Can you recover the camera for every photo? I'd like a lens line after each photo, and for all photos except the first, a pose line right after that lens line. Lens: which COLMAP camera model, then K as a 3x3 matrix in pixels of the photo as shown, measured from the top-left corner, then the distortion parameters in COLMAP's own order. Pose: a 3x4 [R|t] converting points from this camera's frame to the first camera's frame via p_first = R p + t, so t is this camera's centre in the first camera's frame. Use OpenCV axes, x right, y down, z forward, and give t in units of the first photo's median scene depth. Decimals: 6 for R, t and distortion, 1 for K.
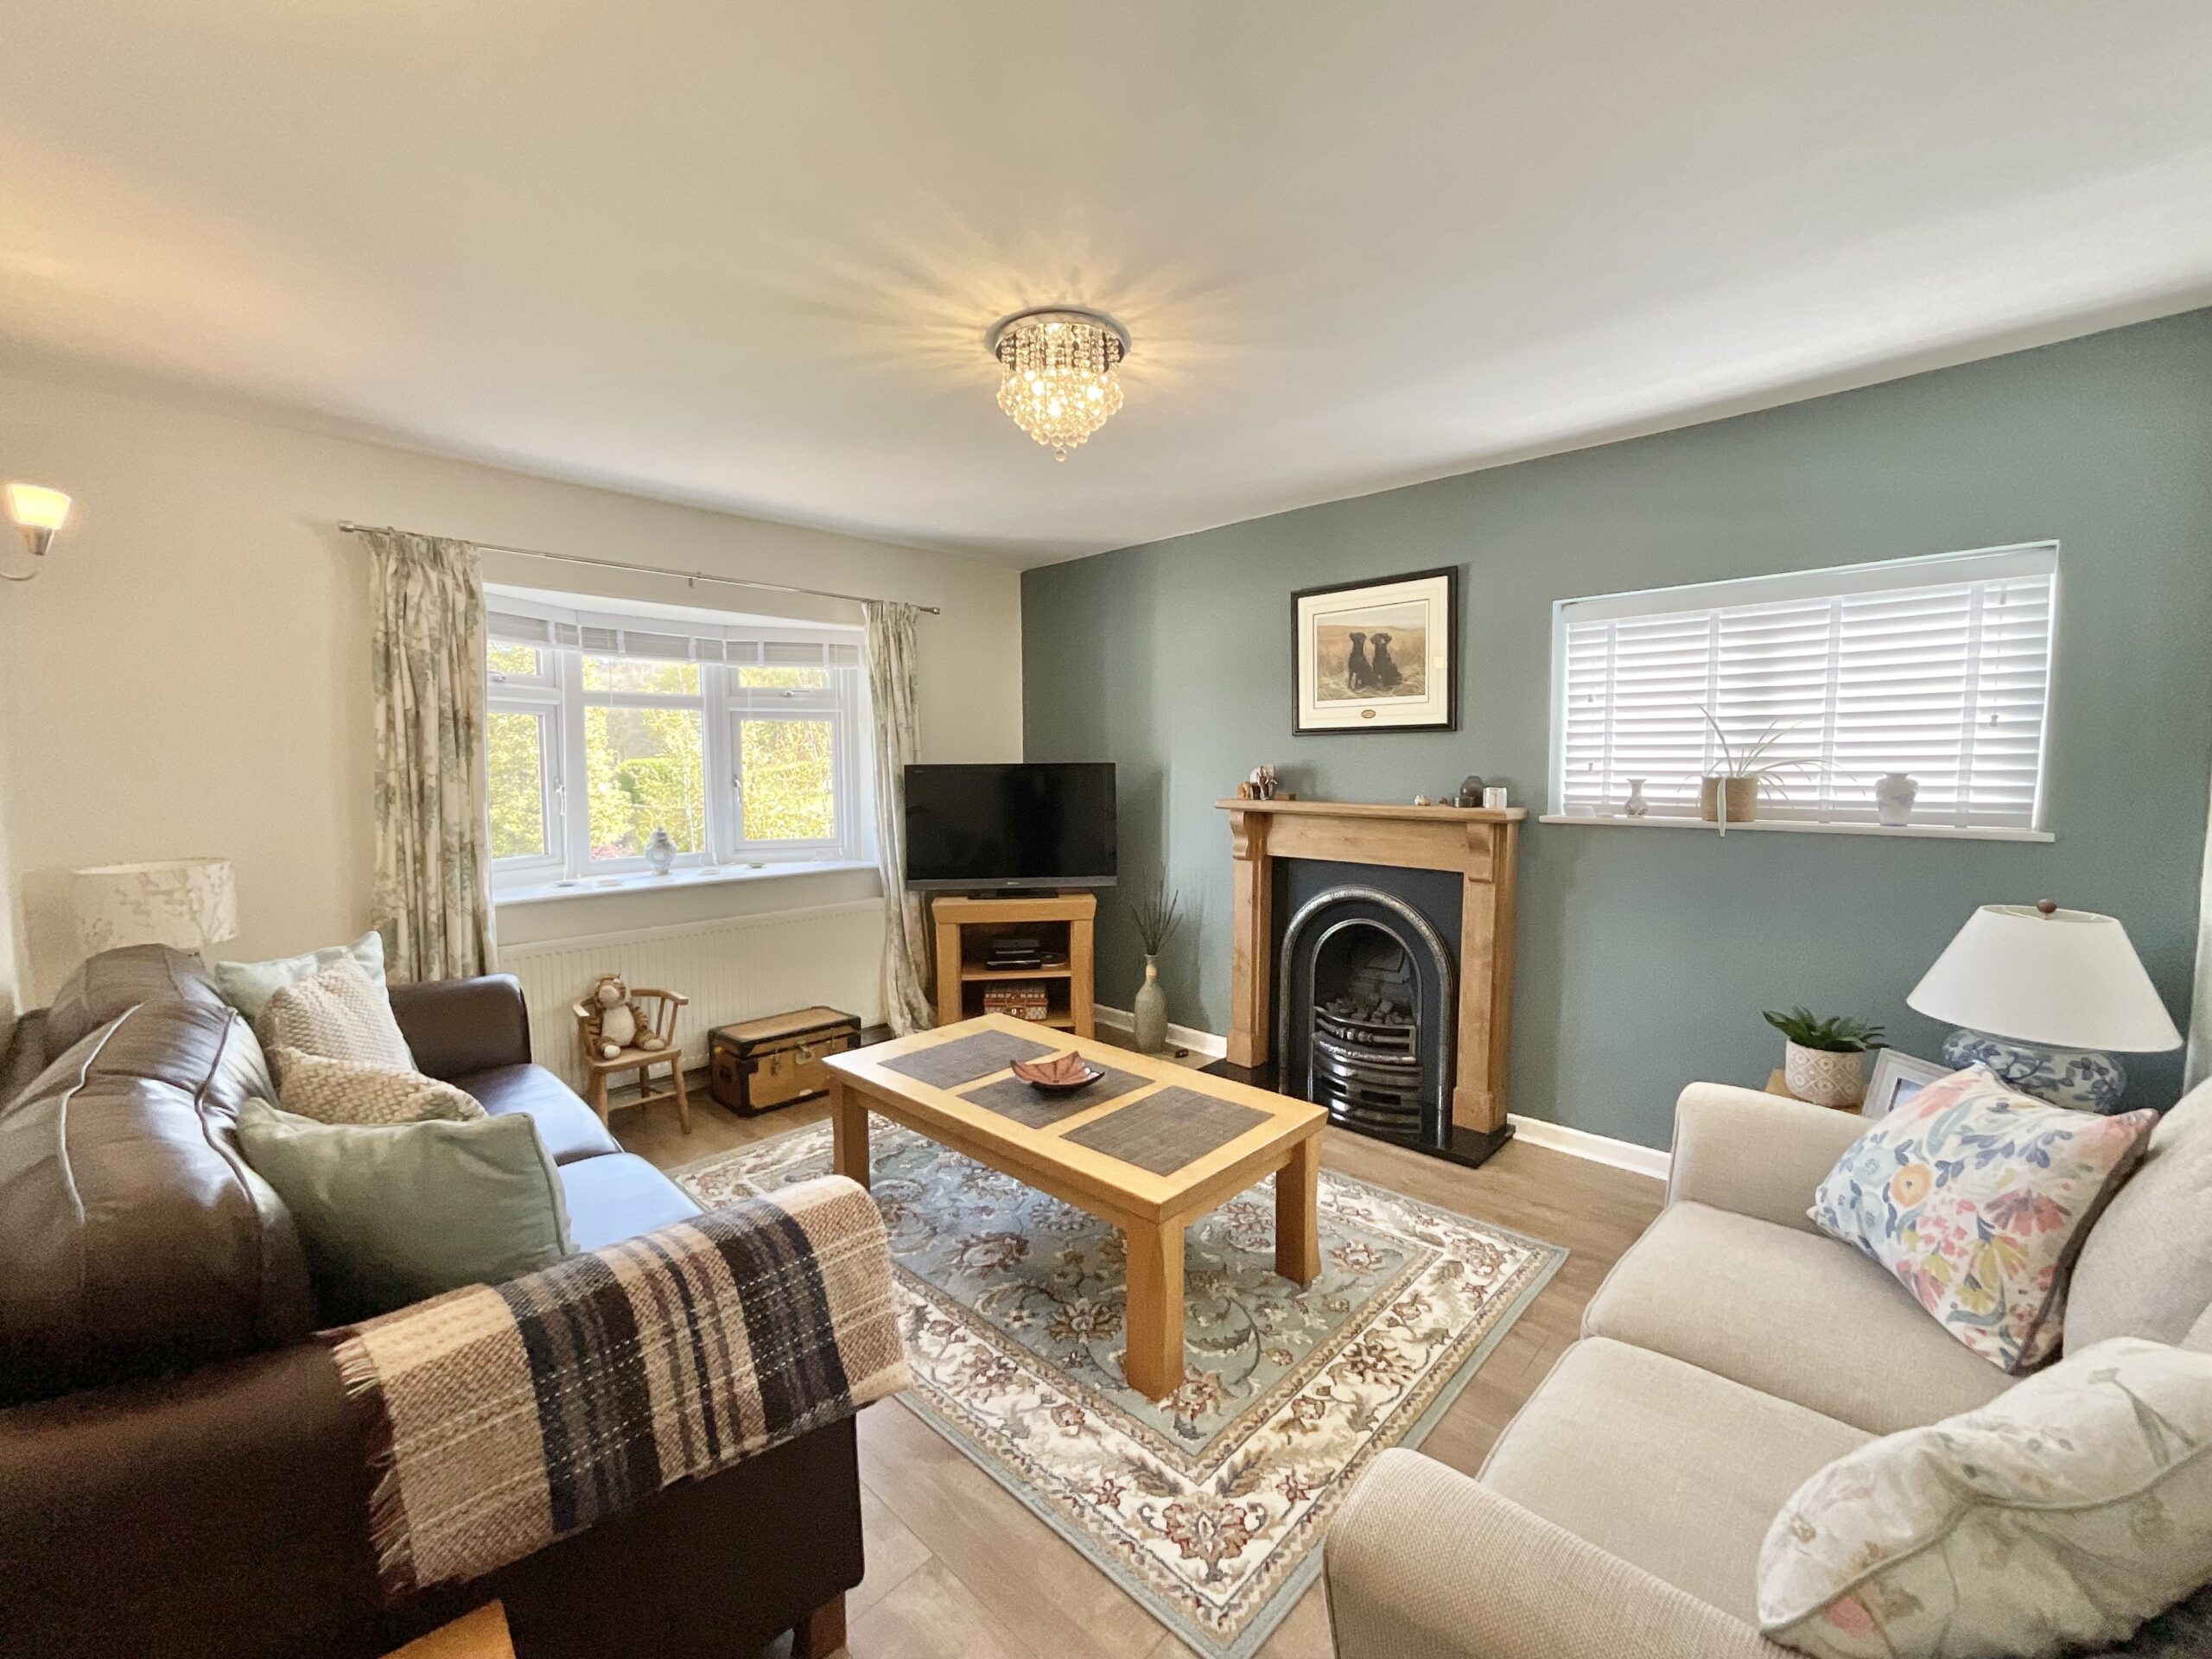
lens RADIAL K [[903.1, 0, 1106.0], [0, 903.1, 829.5], [0, 0, 1]] dist [0.000720, -0.000046]
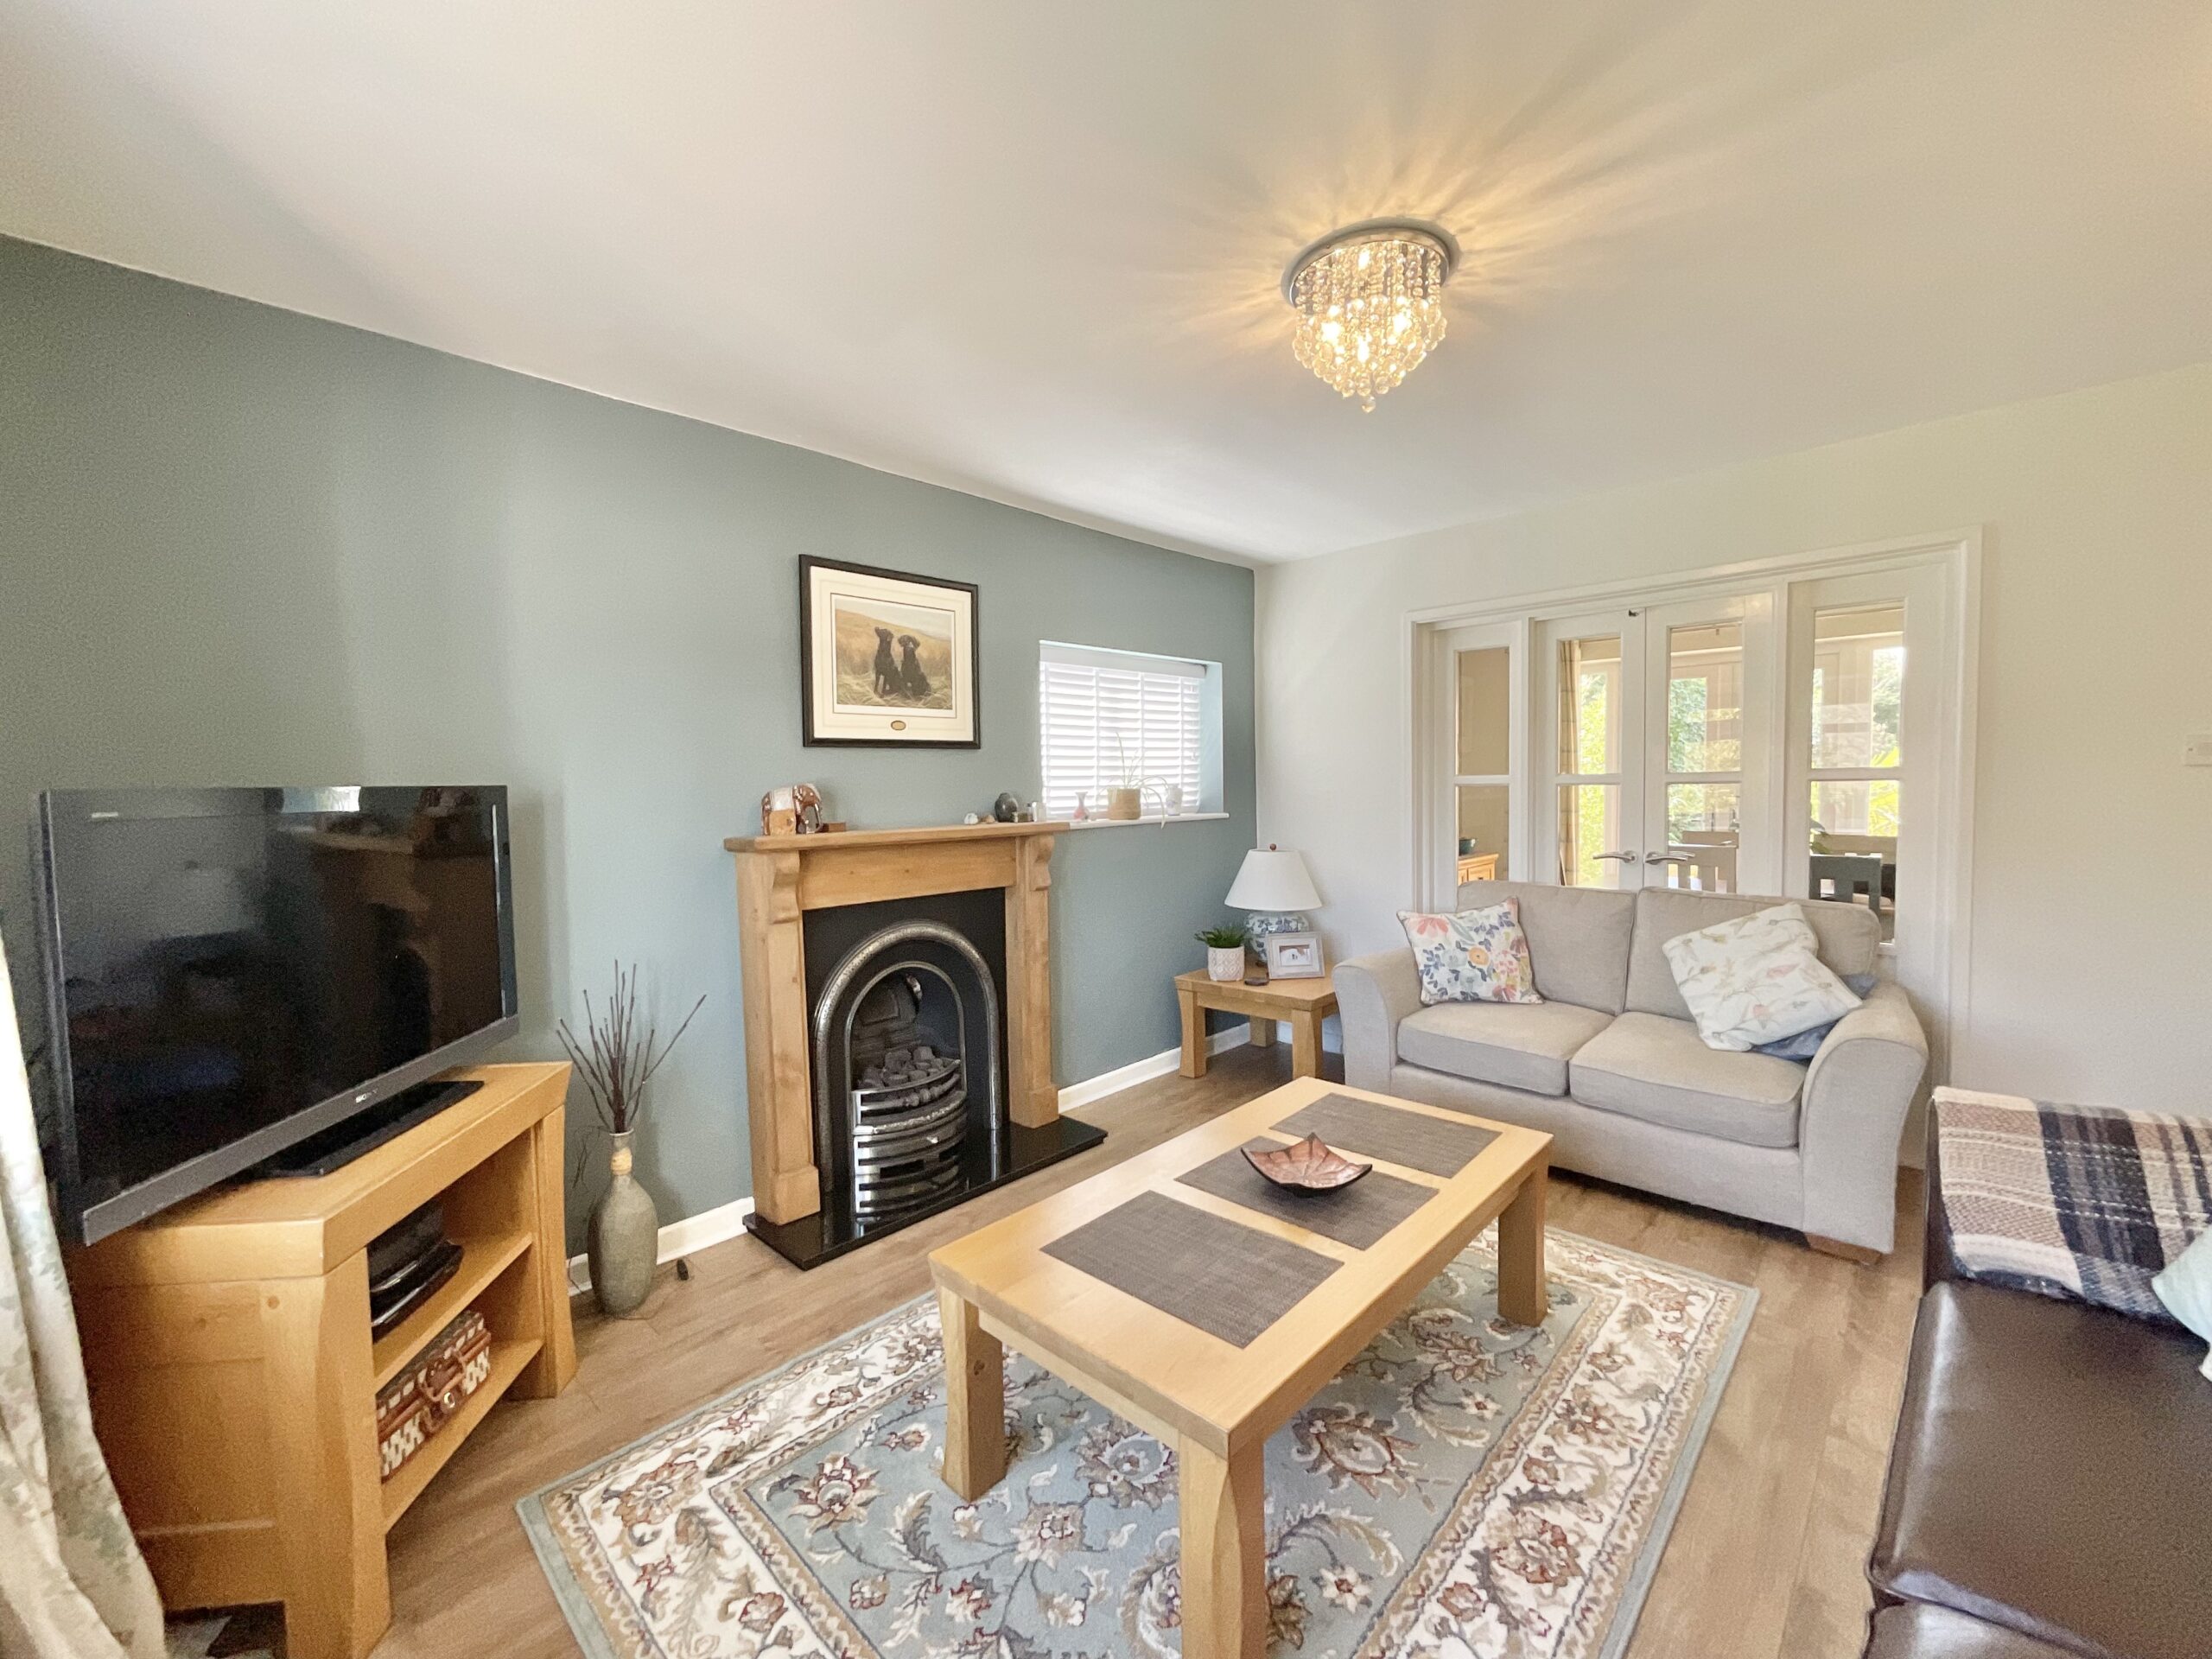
lens RADIAL K [[891.9, 0, 1106.0], [0, 891.9, 829.5], [0, 0, 1]] dist [-0.003965, -0.000084]
pose [[0.009147, -0.050336, 0.998690, -0.607516], [0.092622, 0.994481, 0.049276, -0.055443], [-0.995659, 0.092050, 0.013759, 0.851644]]
